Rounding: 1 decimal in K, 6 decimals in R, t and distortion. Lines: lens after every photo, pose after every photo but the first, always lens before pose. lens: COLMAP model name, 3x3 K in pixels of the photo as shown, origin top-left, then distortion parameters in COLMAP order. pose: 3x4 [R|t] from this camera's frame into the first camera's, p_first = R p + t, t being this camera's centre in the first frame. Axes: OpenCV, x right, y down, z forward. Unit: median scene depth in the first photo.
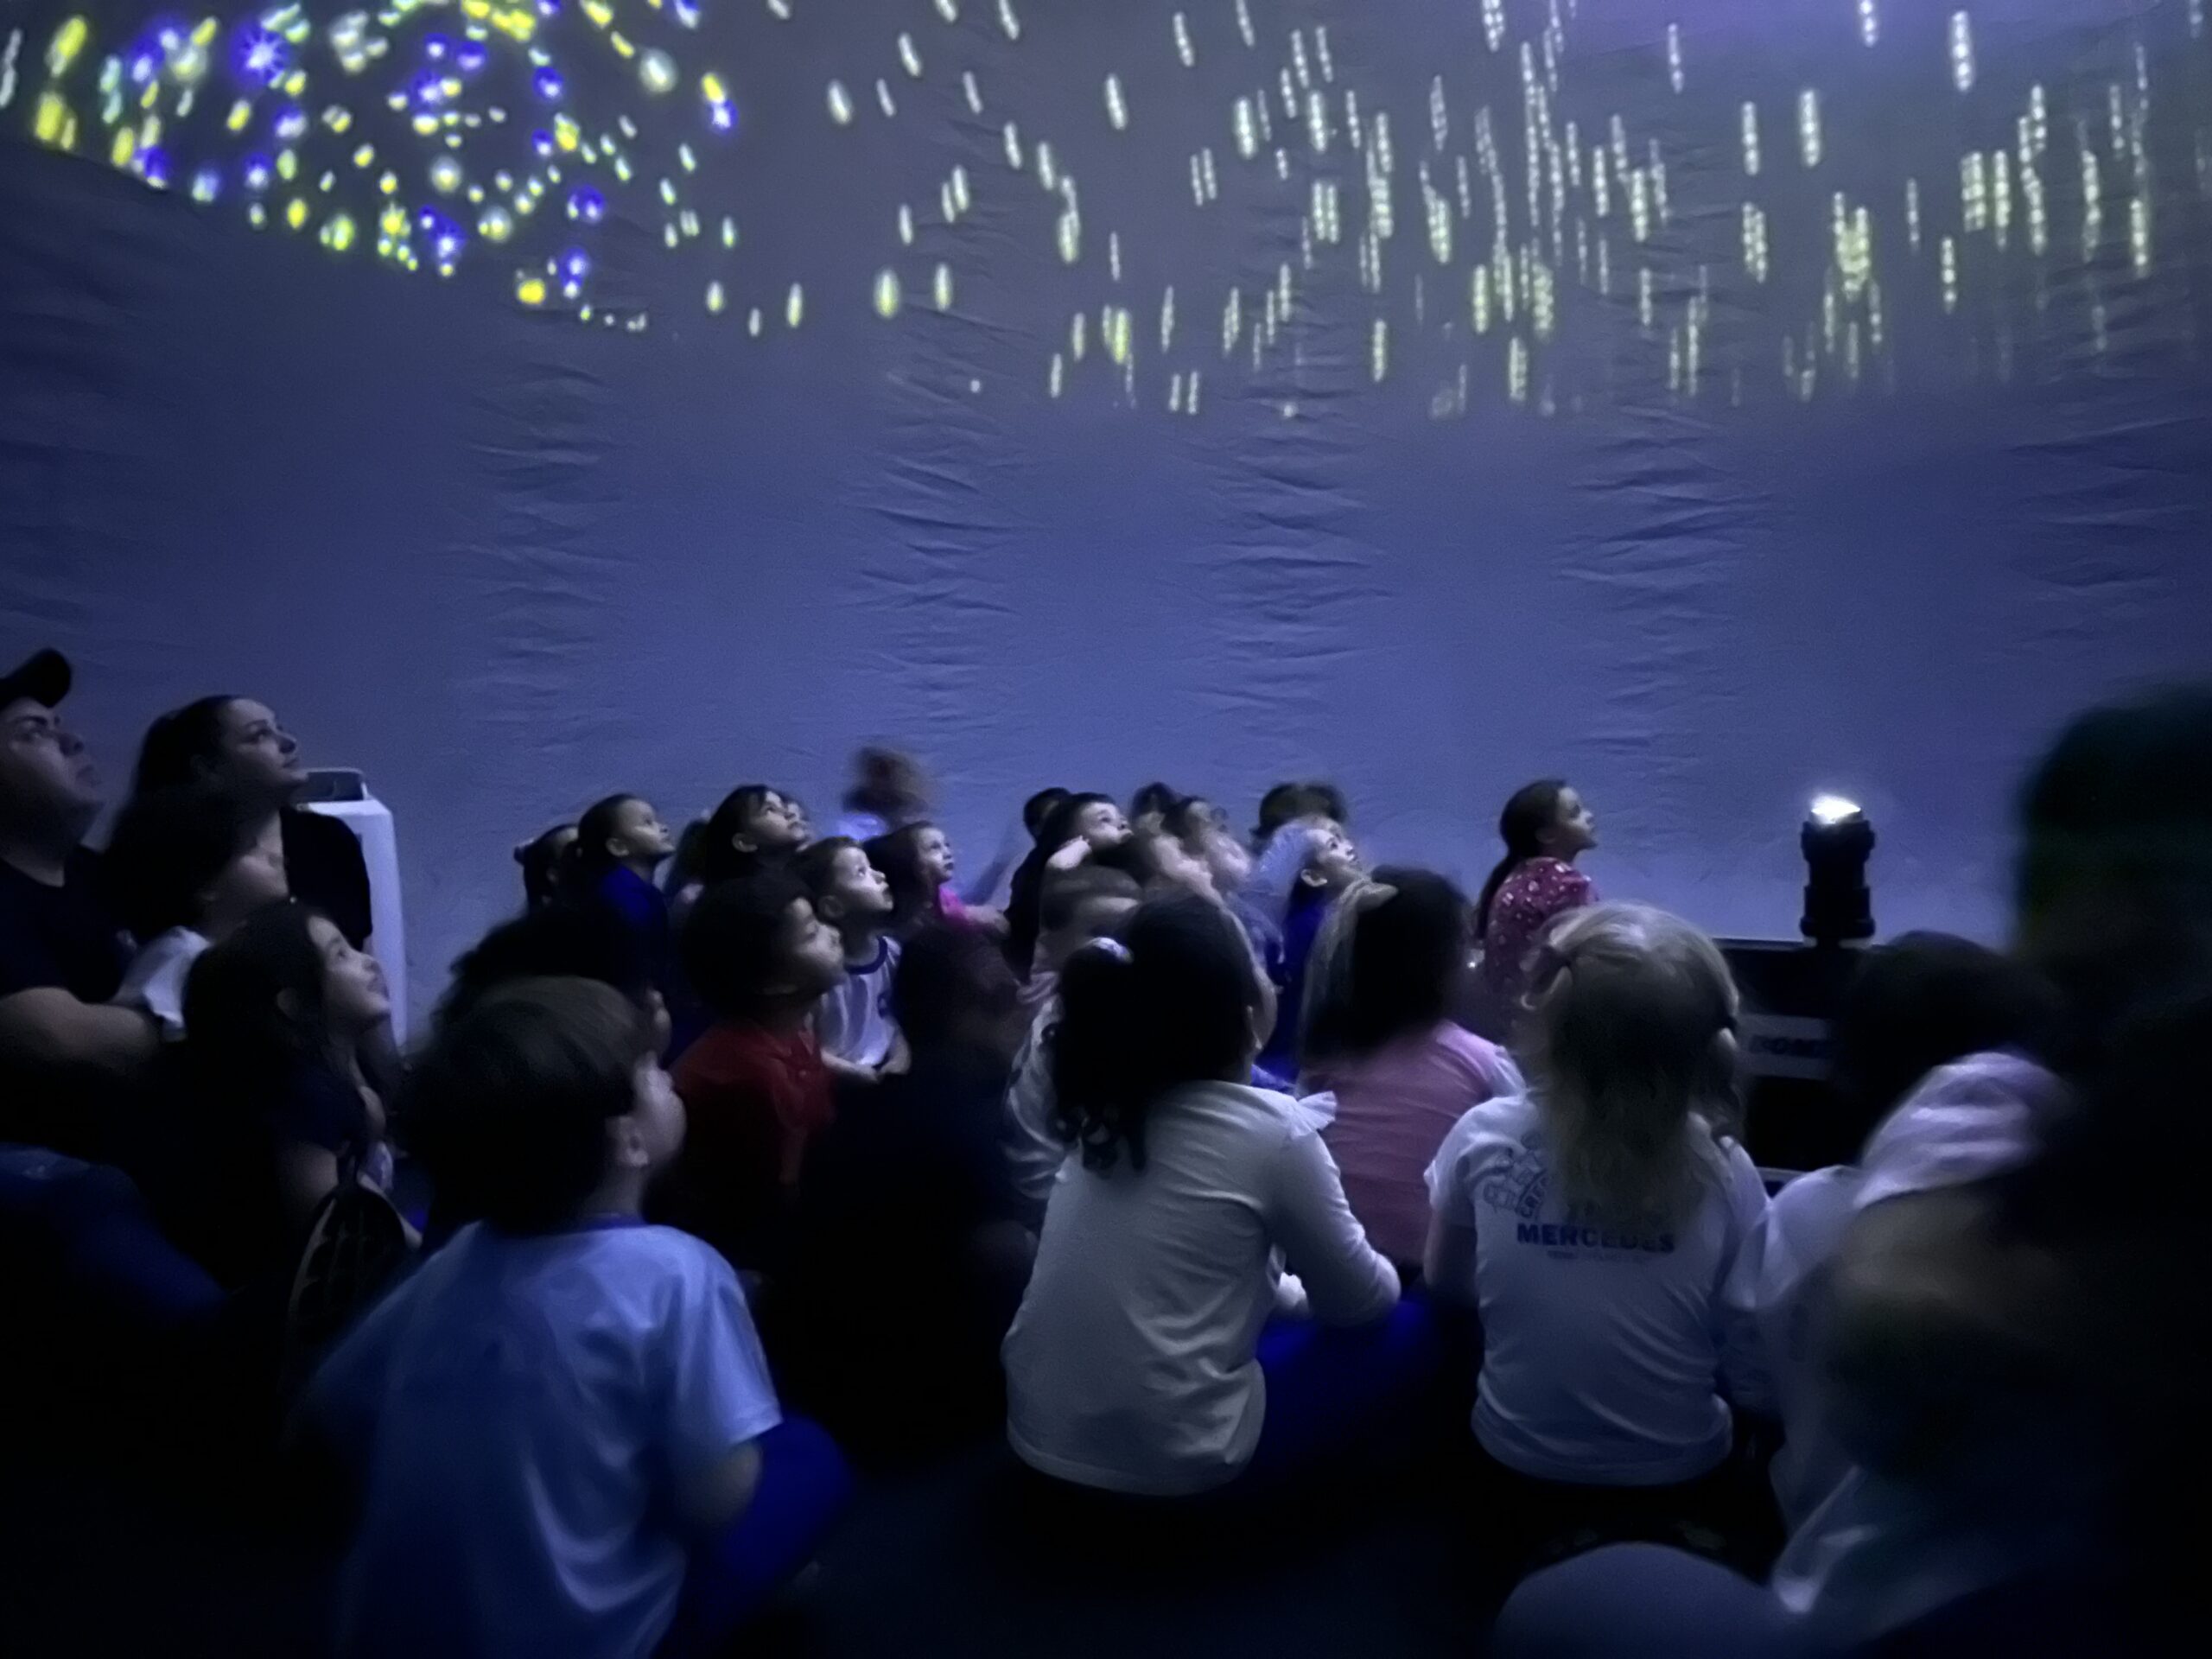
lens RADIAL K [[1555.4, 0, 1100.5], [0, 1555.4, 824.3], [0, 0, 1]] dist [-0.012056, -0.004771]
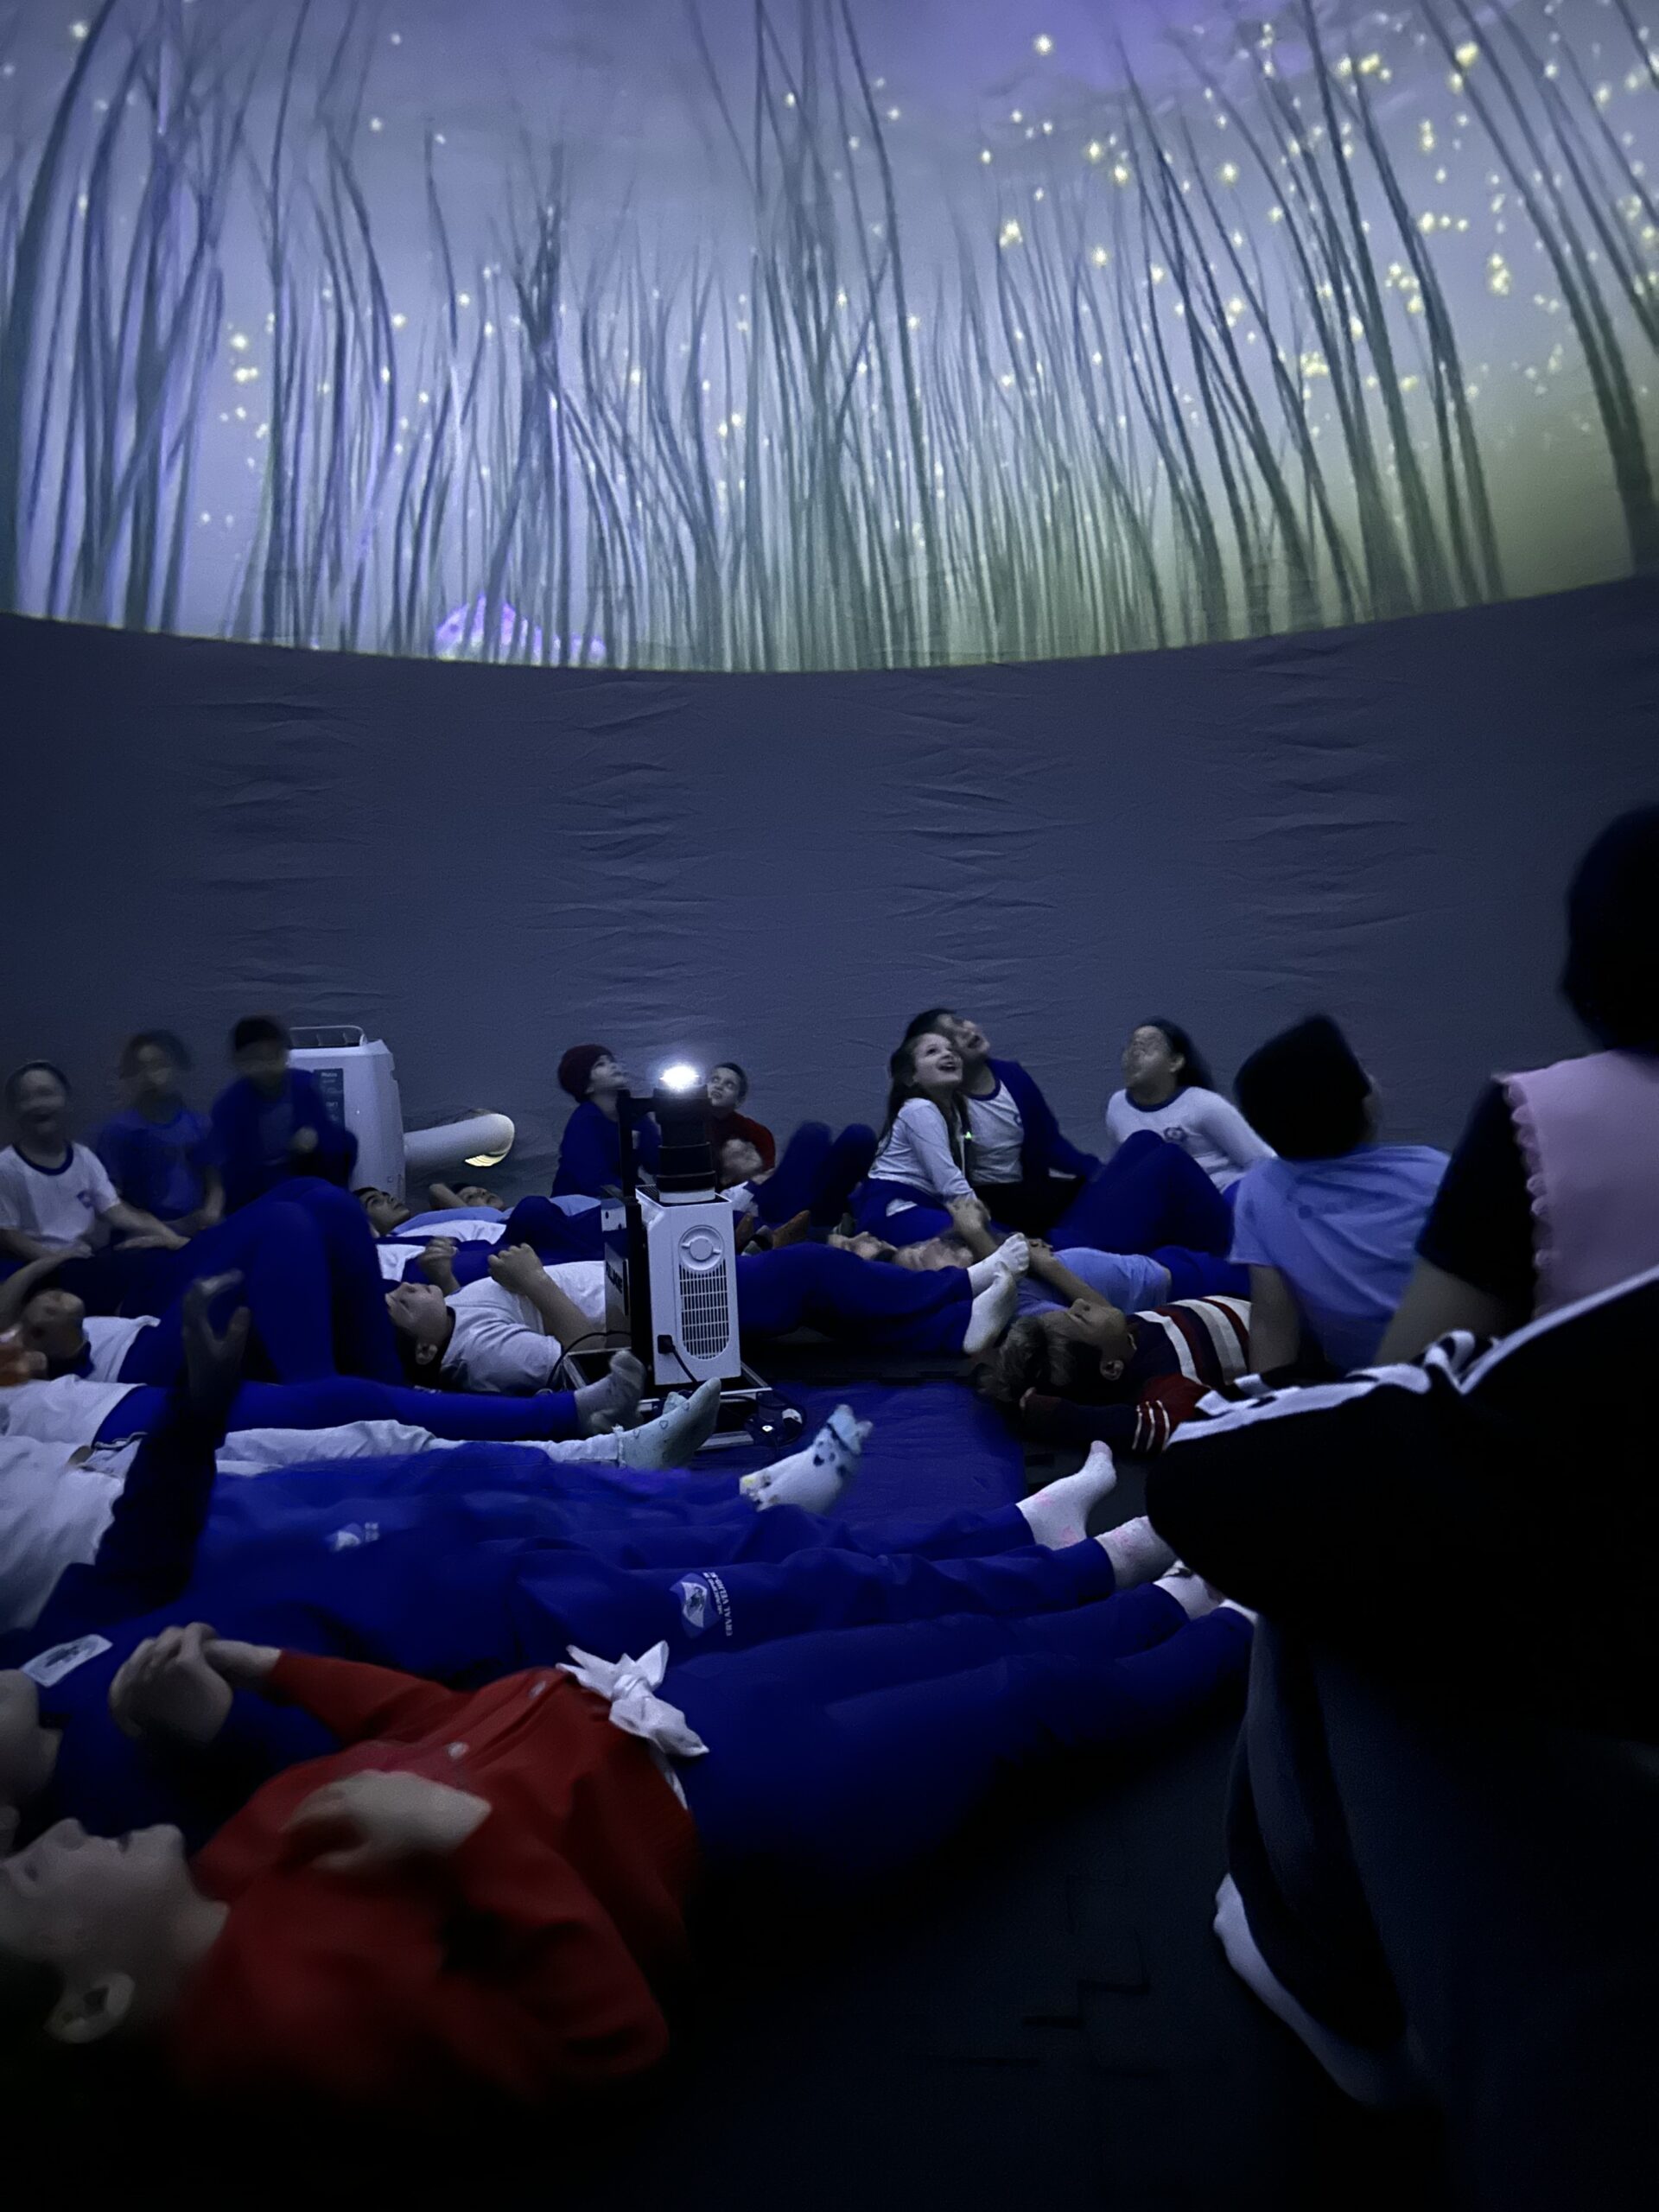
lens RADIAL K [[1555.4, 0, 821.6], [0, 1555.4, 1100.5], [0, 0, 1]] dist [-0.012056, -0.004771]
pose [[0.738130, 0.007741, -0.674614, 0.569840], [0.008559, 0.999746, 0.020836, -0.026898], [0.674604, -0.021154, 0.737877, 0.099705]]
